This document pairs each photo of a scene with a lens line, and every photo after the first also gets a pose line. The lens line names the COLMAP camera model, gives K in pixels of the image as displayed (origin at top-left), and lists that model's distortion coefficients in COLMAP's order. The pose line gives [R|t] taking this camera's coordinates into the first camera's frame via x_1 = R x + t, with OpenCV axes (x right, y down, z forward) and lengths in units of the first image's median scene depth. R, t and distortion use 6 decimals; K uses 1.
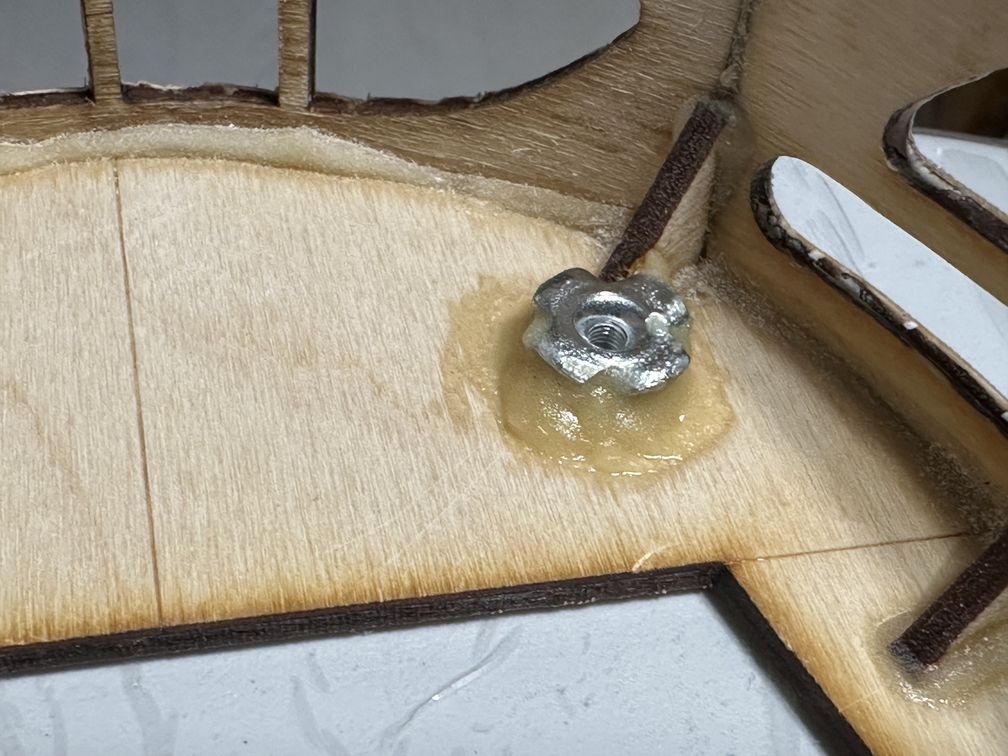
lens RADIAL K [[1580.4, 0, 475.0], [0, 1580.4, 379.9], [0, 0, 1]] dist [0.023350, 0.010996]
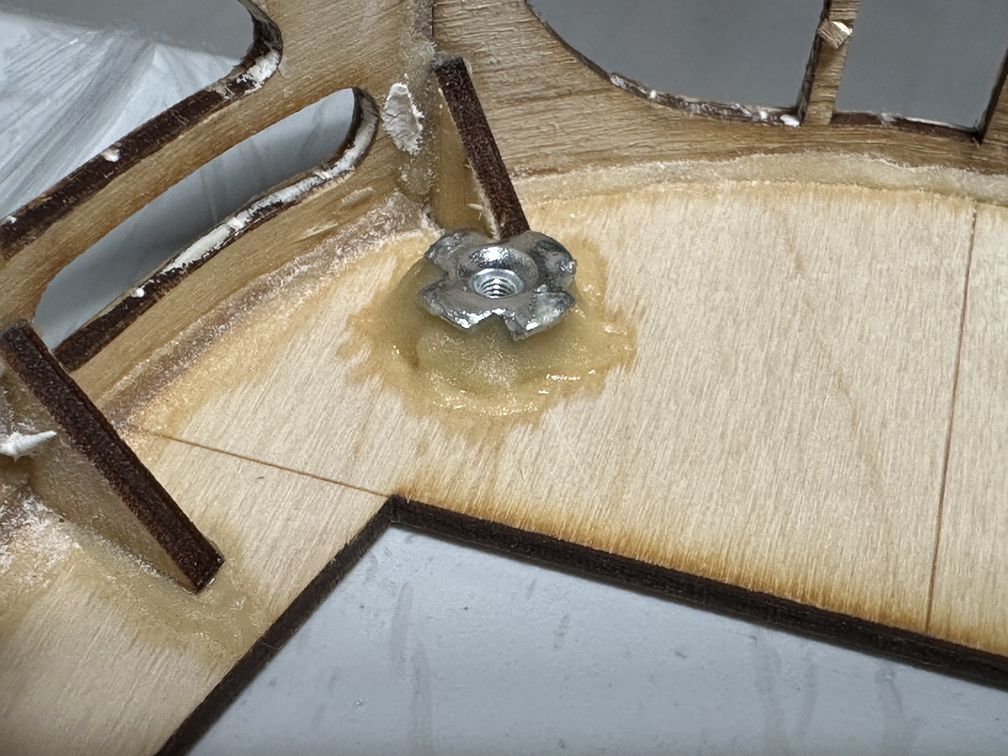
lens RADIAL K [[1580.4, 0, 475.0], [0, 1580.4, 379.9], [0, 0, 1]] dist [0.023350, 0.010996]
pose [[0.872503, 0.307117, -0.380024, -0.092640], [-0.318283, 0.947355, 0.034857, 0.044964], [0.370722, 0.090542, 0.924320, -0.082545]]
